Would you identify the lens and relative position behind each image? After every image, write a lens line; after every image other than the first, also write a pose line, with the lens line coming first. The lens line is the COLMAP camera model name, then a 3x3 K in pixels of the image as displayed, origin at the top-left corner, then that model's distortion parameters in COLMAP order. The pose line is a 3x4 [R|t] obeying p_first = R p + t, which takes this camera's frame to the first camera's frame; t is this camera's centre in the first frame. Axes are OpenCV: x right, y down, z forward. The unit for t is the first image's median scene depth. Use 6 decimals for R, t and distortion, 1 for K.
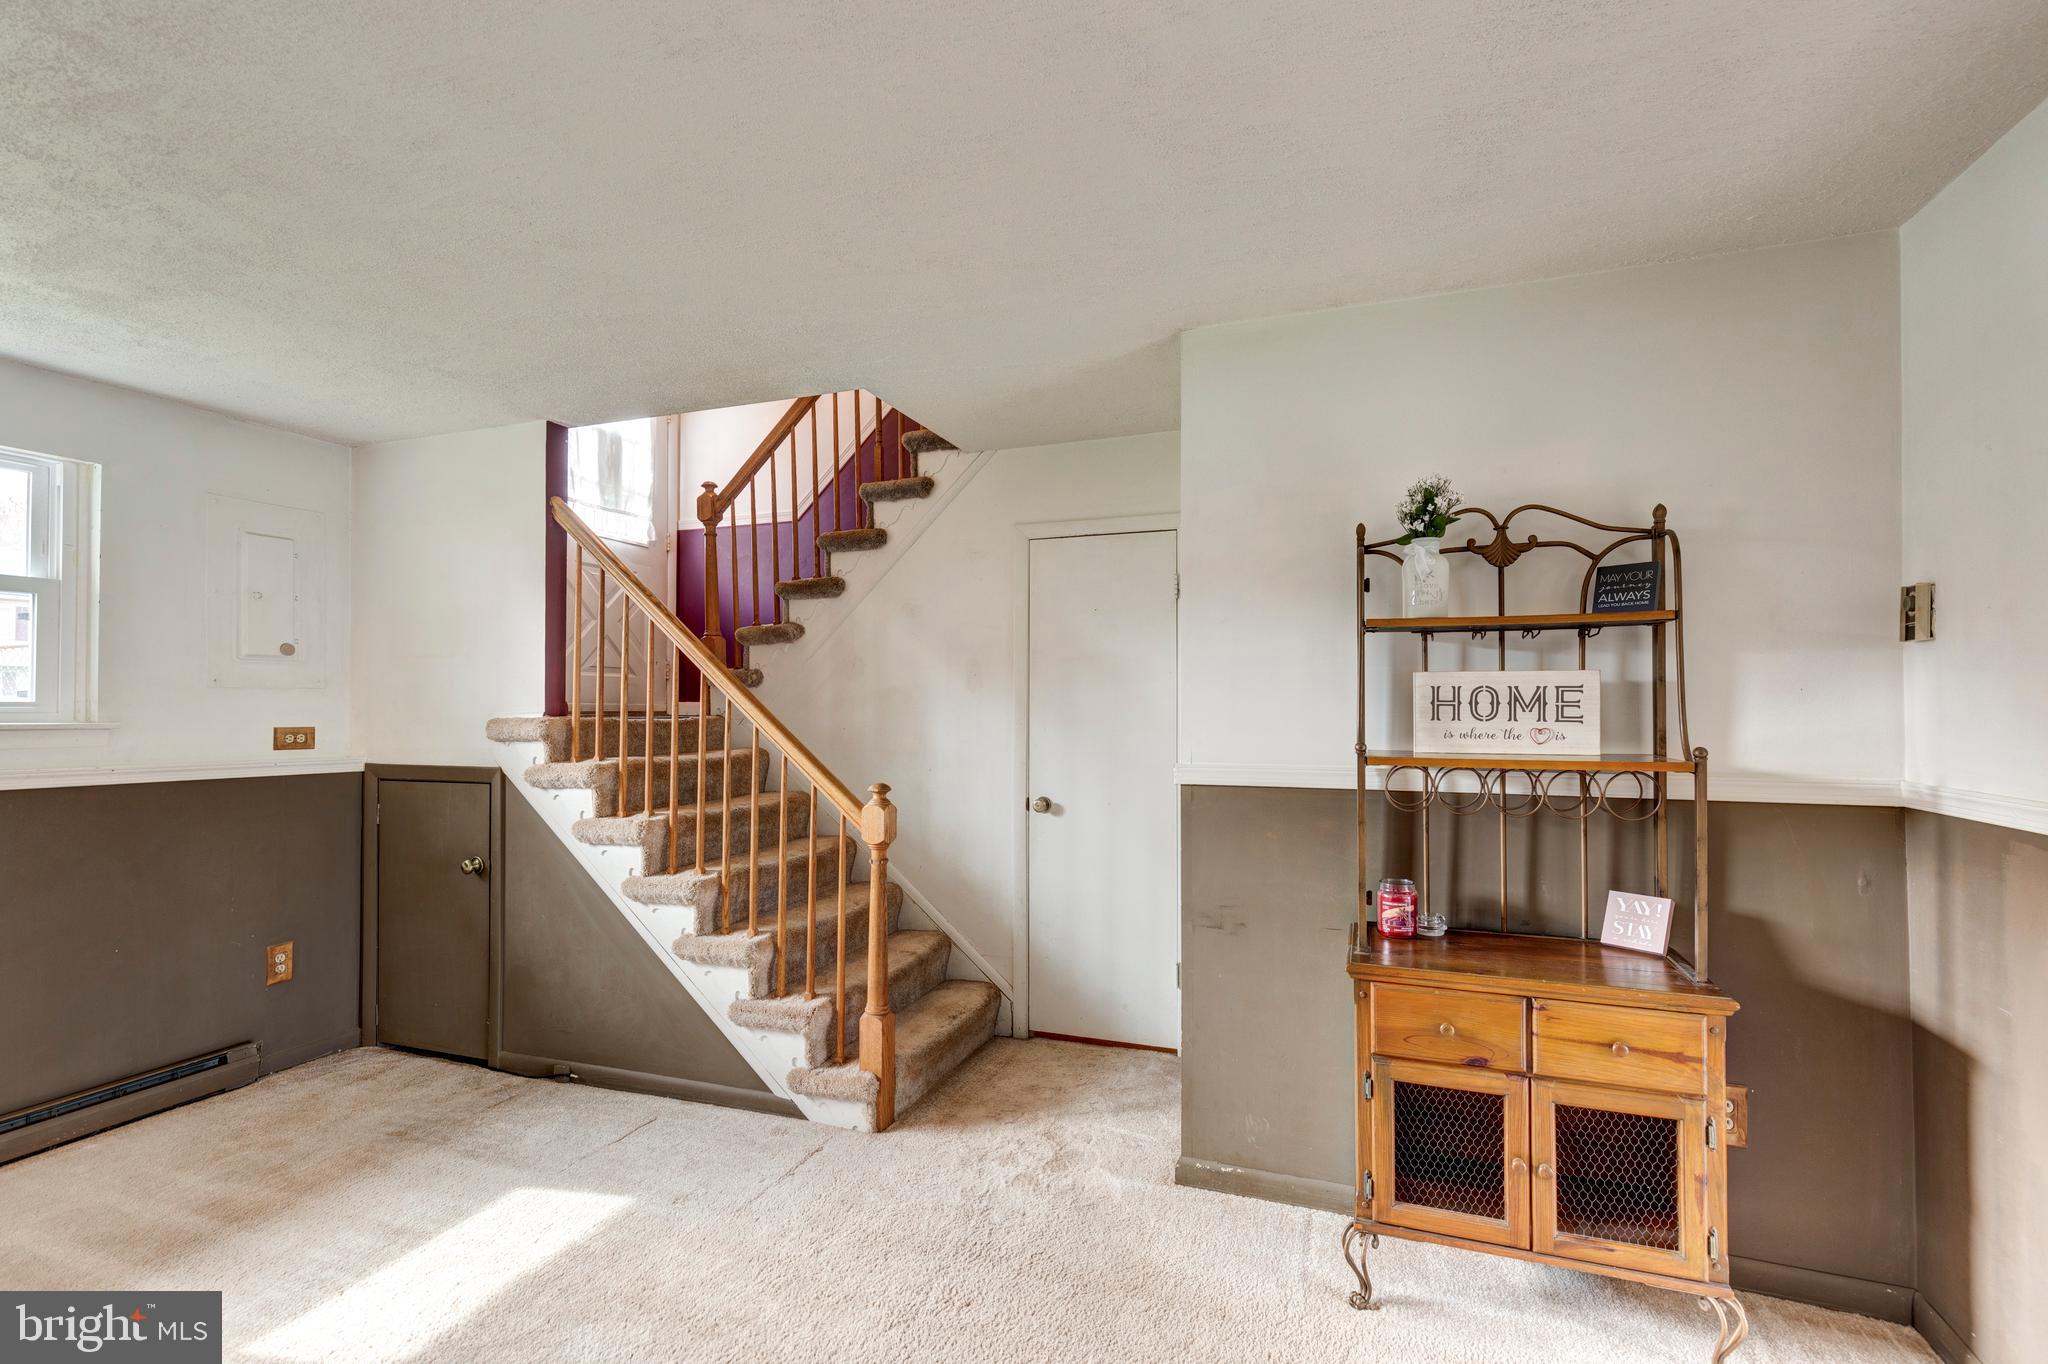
lens RADIAL K [[918.8, 0, 1024.0], [0, 918.8, 682.0], [0, 0, 1]] dist [0.001740, 0.000035]
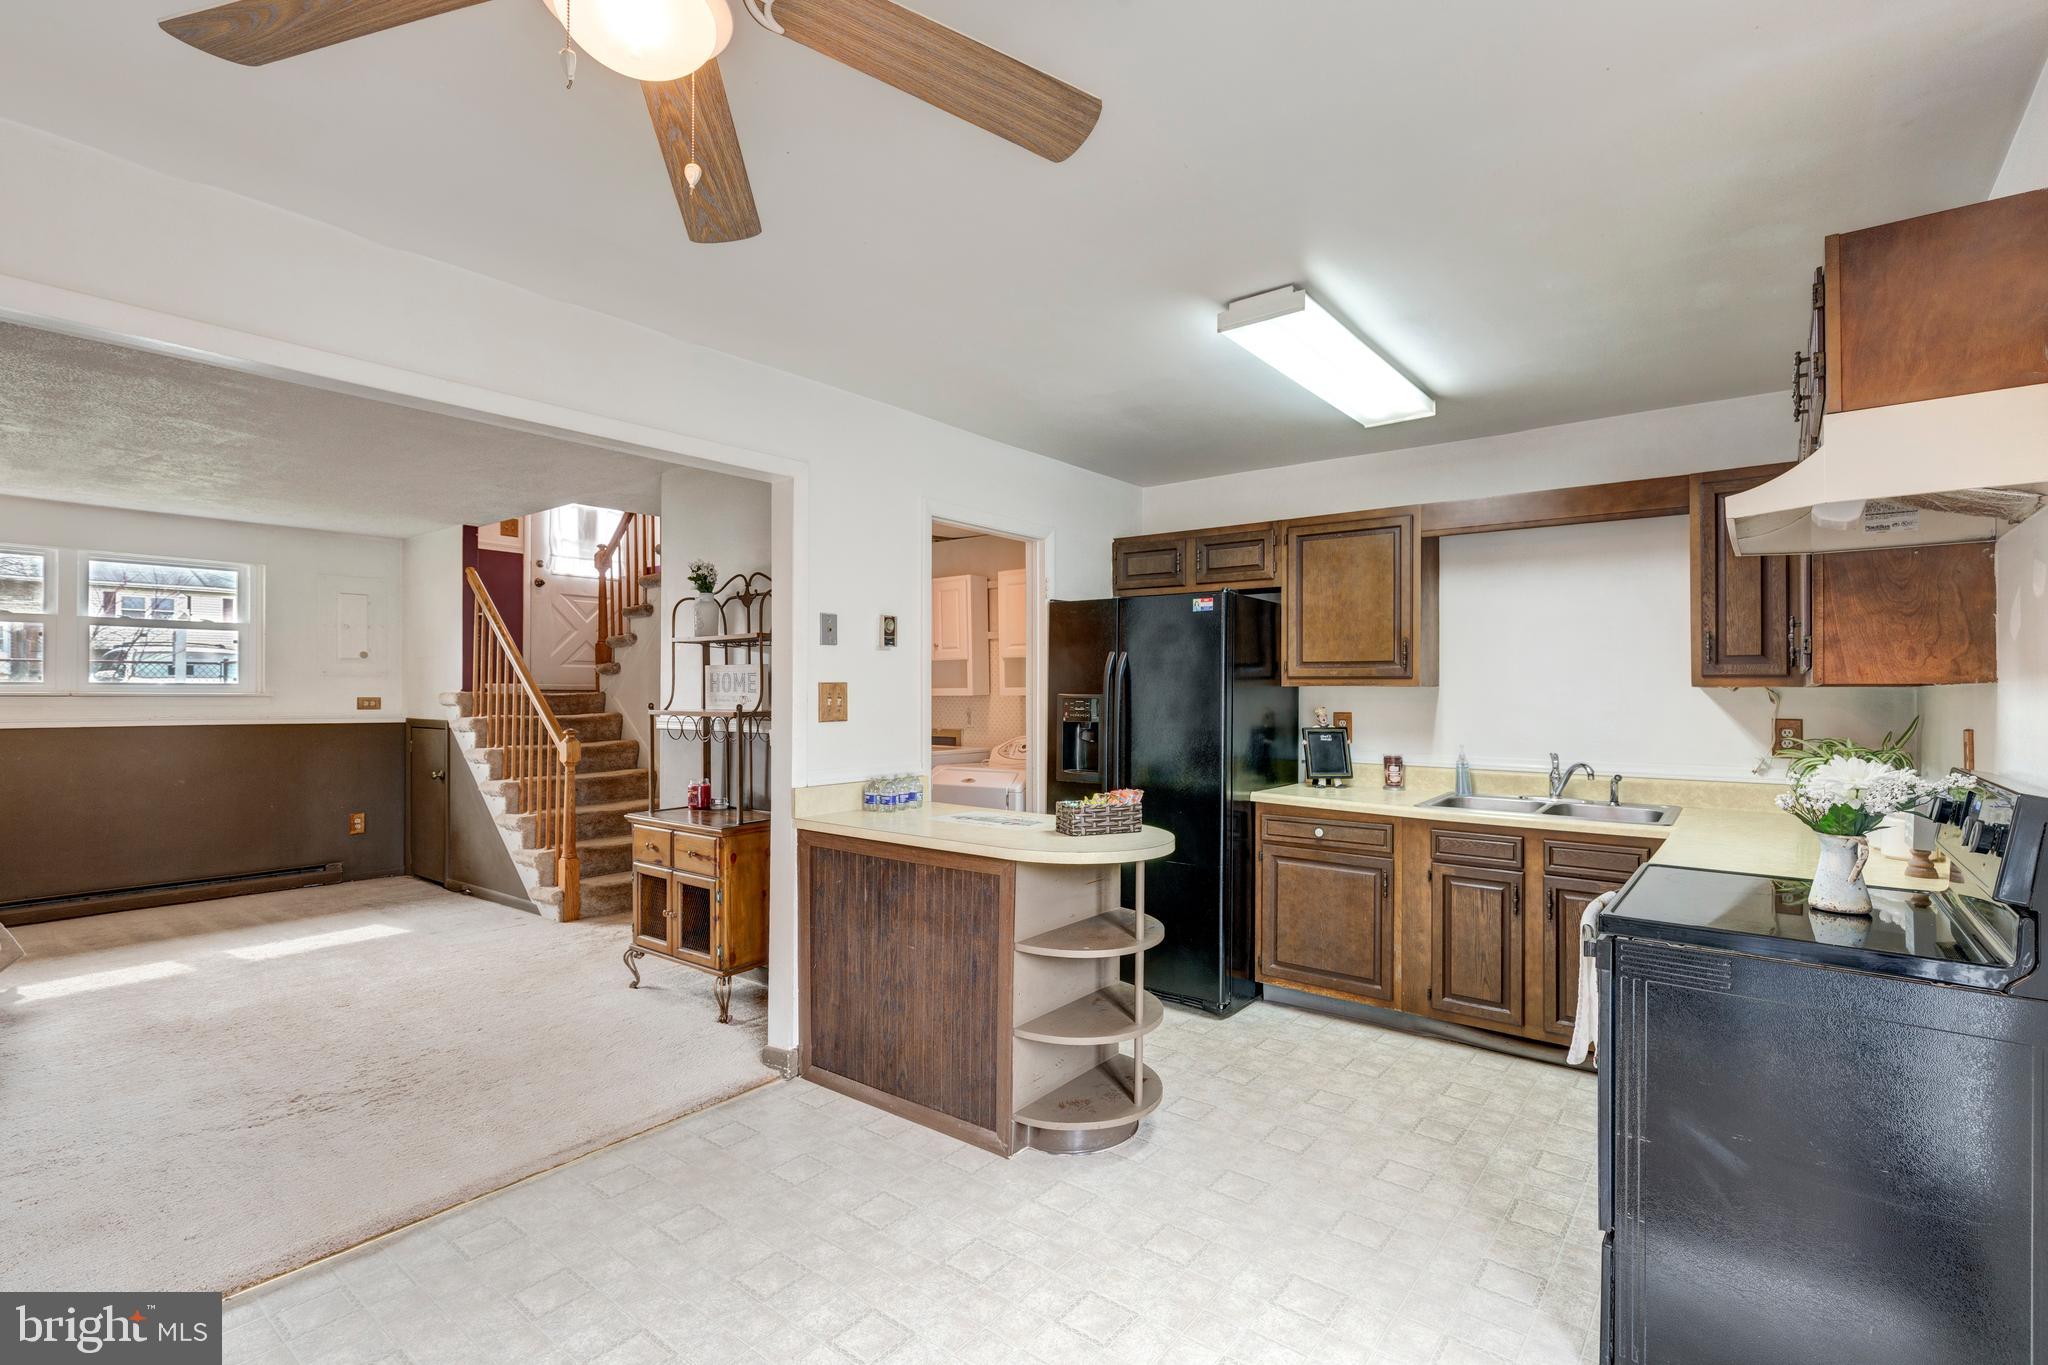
lens RADIAL K [[940.9, 0, 1024.0], [0, 940.9, 682.5], [0, 0, 1]] dist [-0.001060, -0.000507]
pose [[0.950372, 0.000264, -0.311115, 1.071461], [0.004081, 0.999903, 0.013315, 0.000180], [0.311088, -0.013923, 0.950279, -0.387675]]
